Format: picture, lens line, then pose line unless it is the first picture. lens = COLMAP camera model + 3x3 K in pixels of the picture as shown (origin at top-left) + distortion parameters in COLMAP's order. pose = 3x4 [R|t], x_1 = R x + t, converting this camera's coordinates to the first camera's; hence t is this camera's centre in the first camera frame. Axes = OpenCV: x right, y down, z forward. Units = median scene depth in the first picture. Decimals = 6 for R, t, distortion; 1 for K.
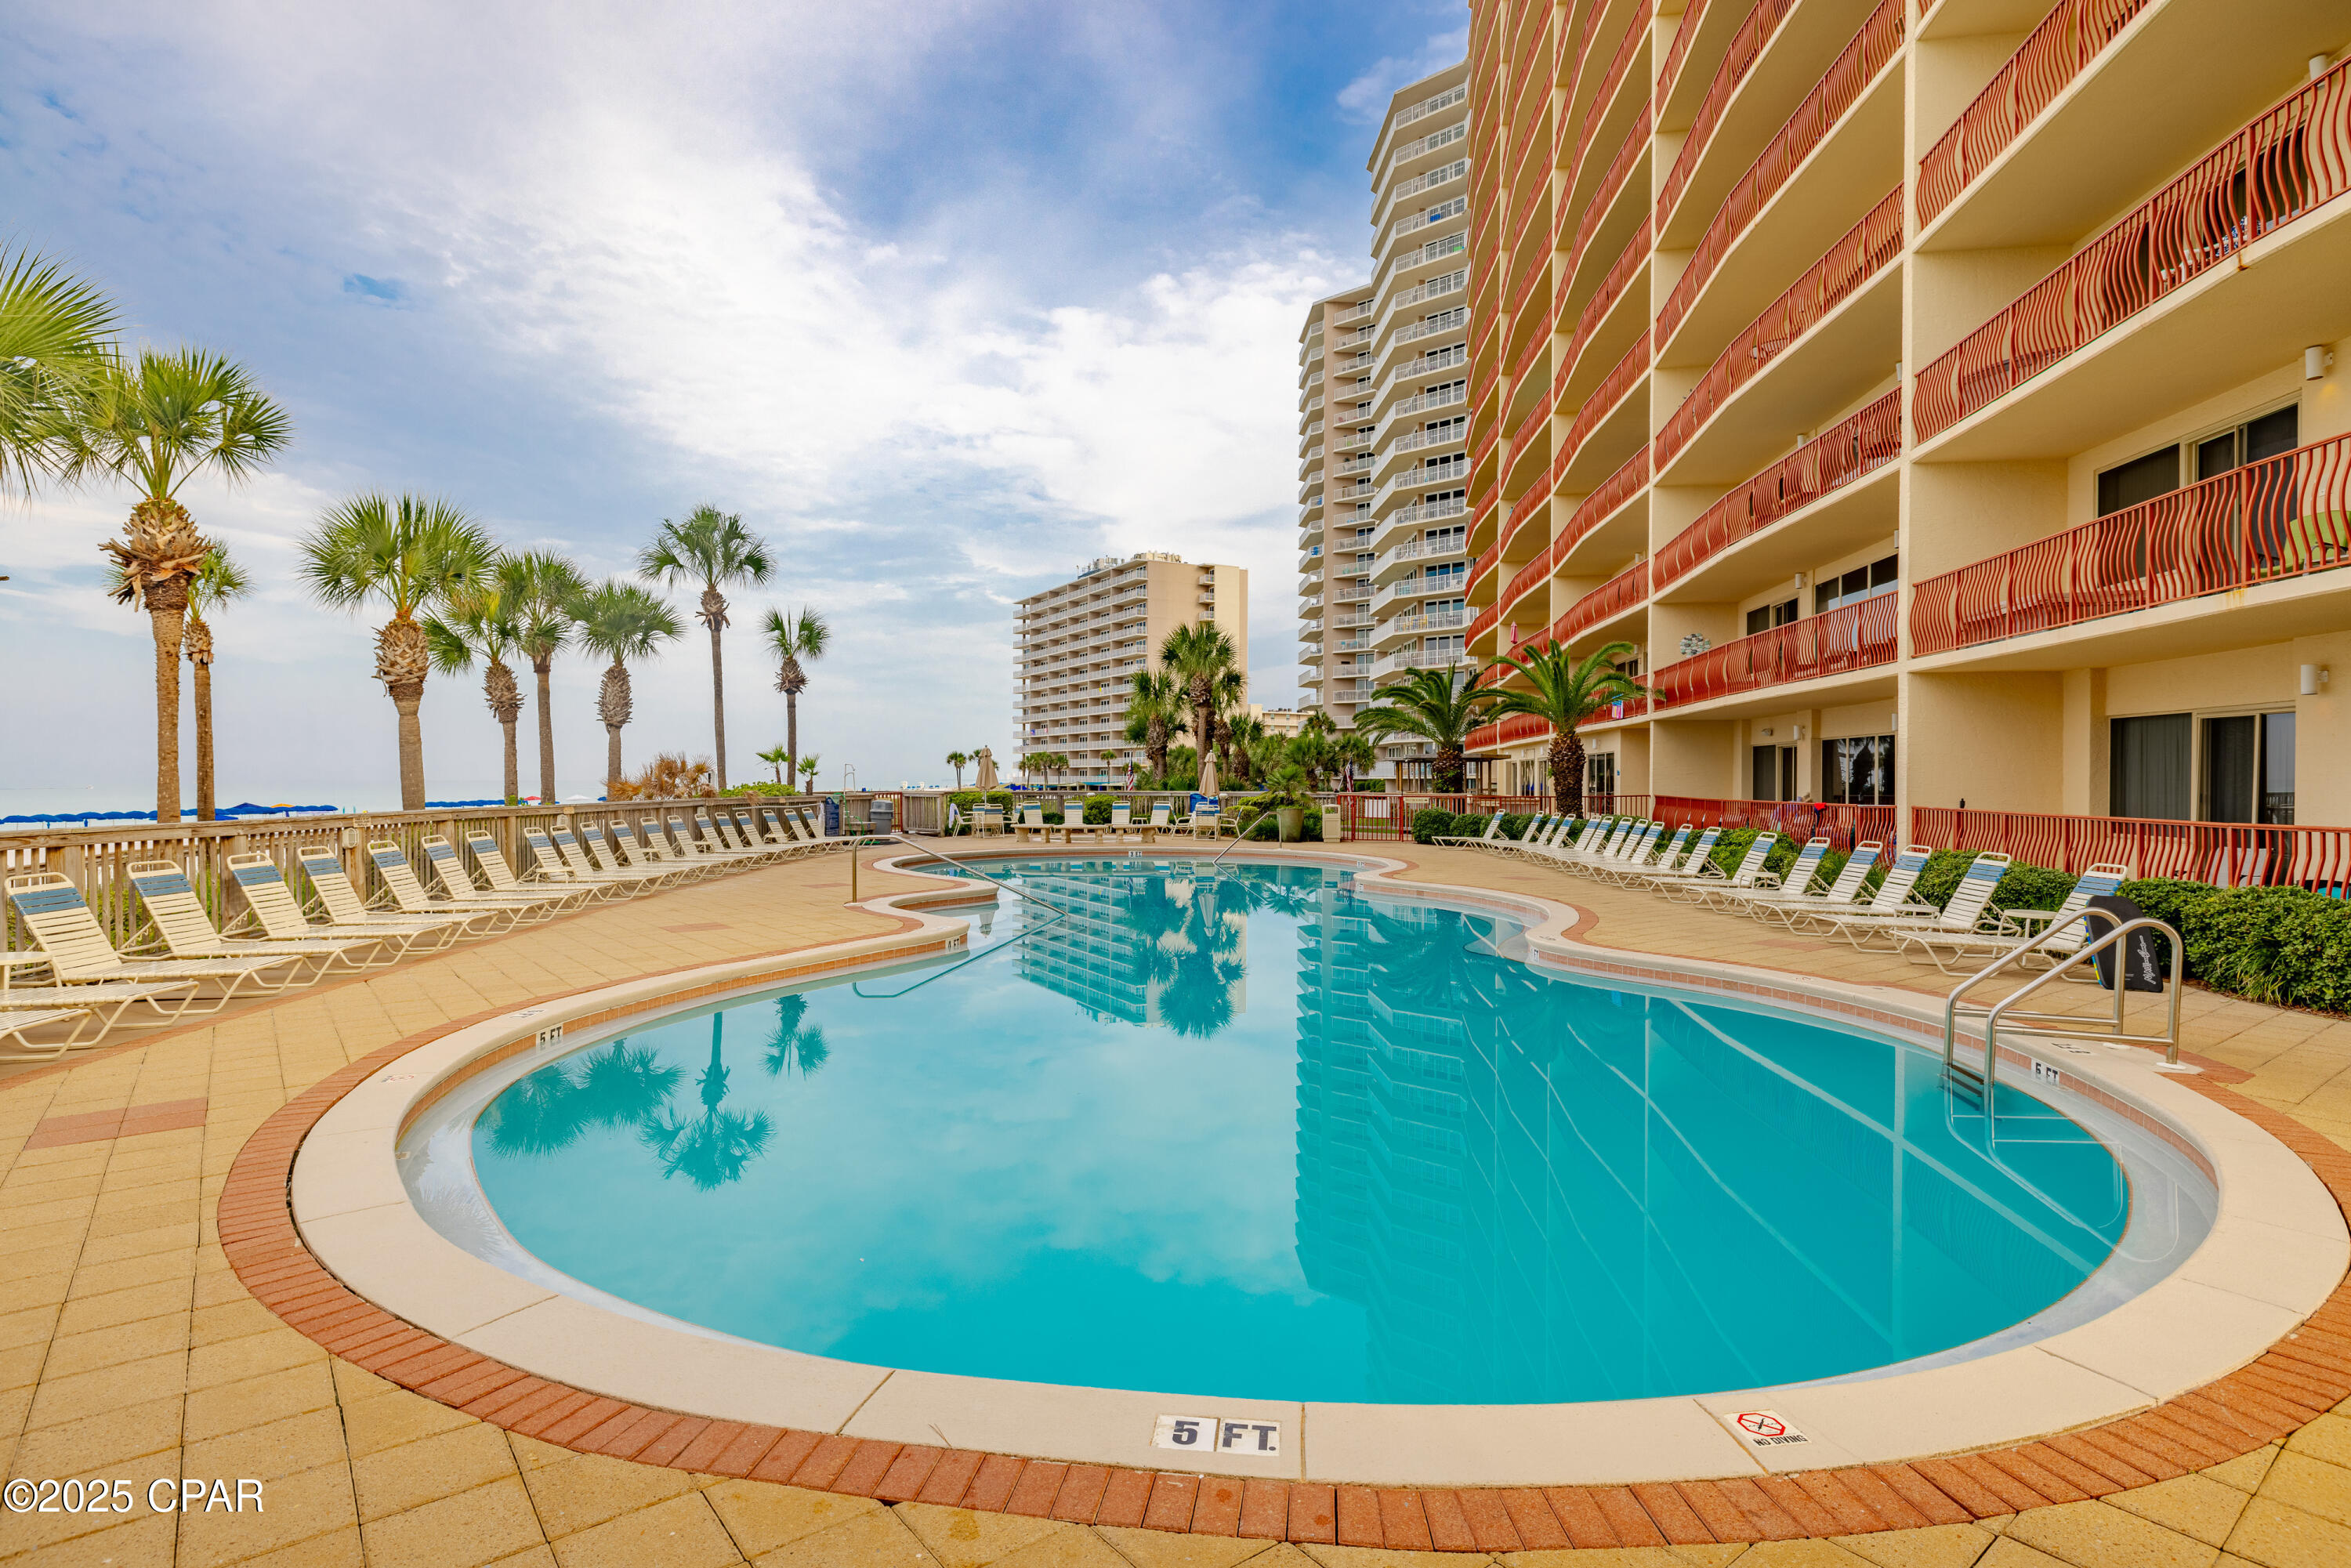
lens RADIAL K [[1195.6, 0, 1166.7], [0, 1195.6, 791.3], [0, 0, 1]] dist [0.002565, 0.000782]
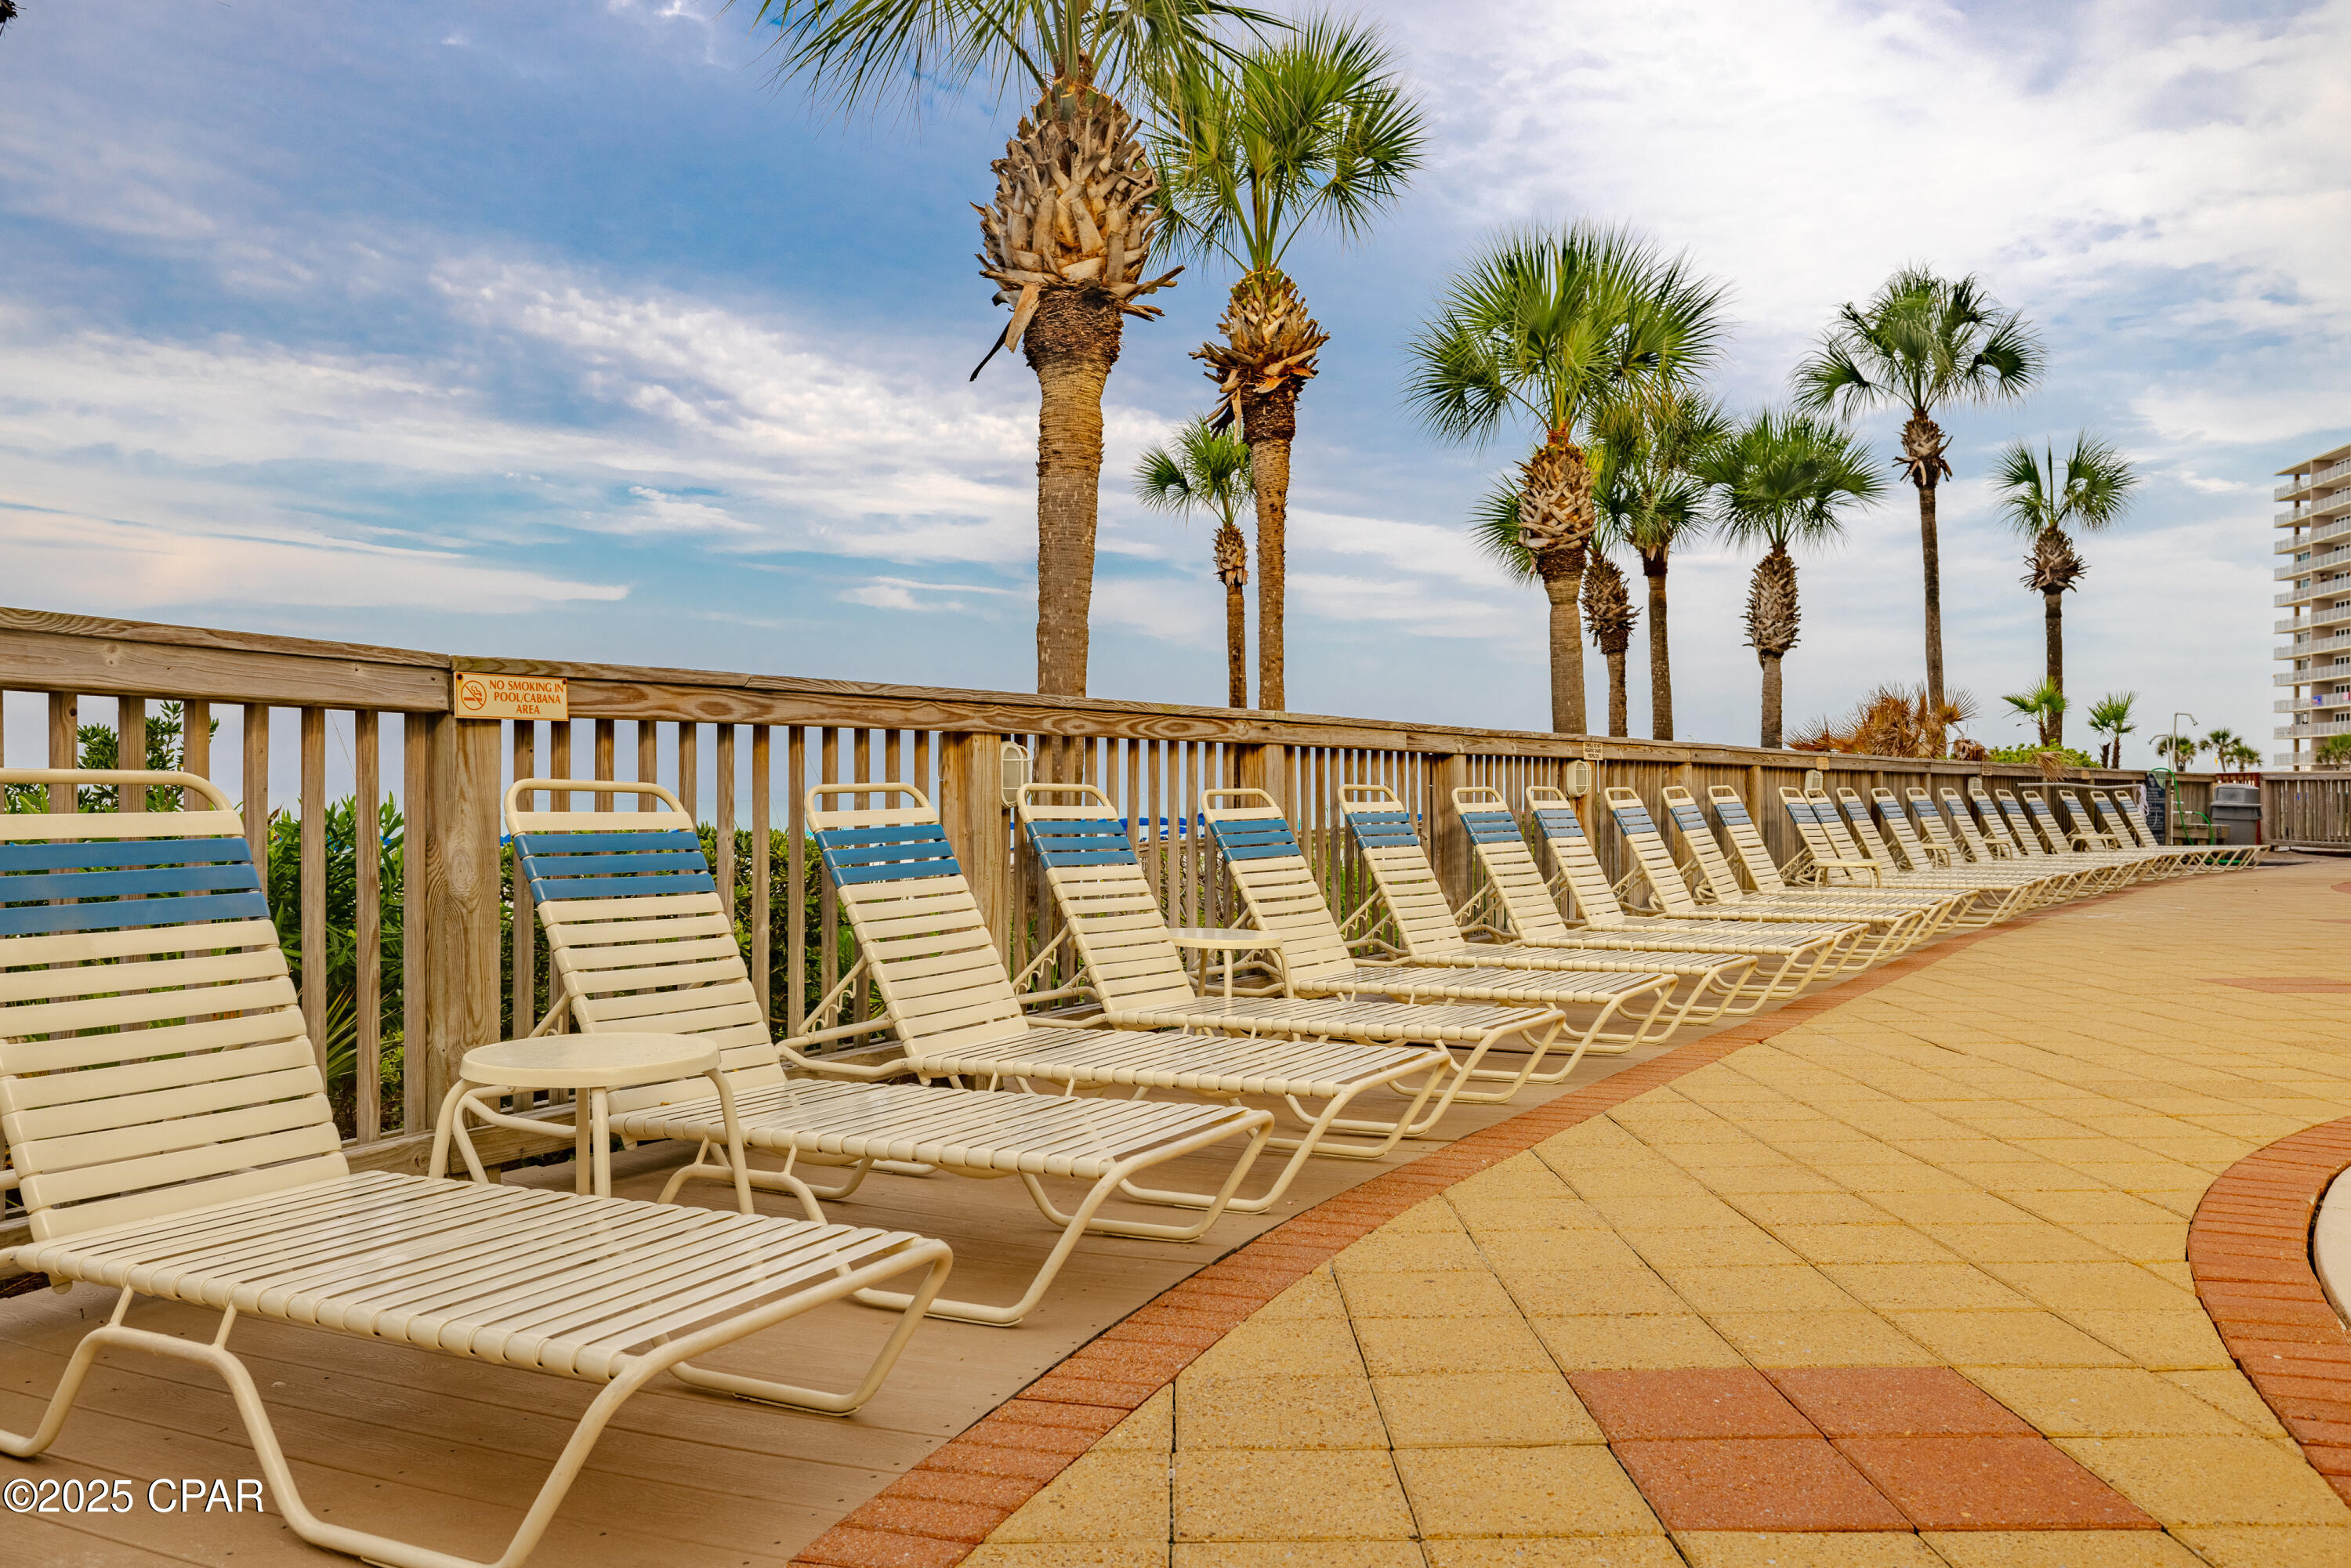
lens RADIAL K [[1783.9, 0, 1175.5], [0, 1783.9, 784.0], [0, 0, 1]] dist [-0.005211, -0.005570]
pose [[0.789129, -0.002840, -0.614221, -0.142529], [-0.006373, 0.999898, -0.012811, 0.023269], [0.614194, 0.014024, 0.789030, 0.106318]]
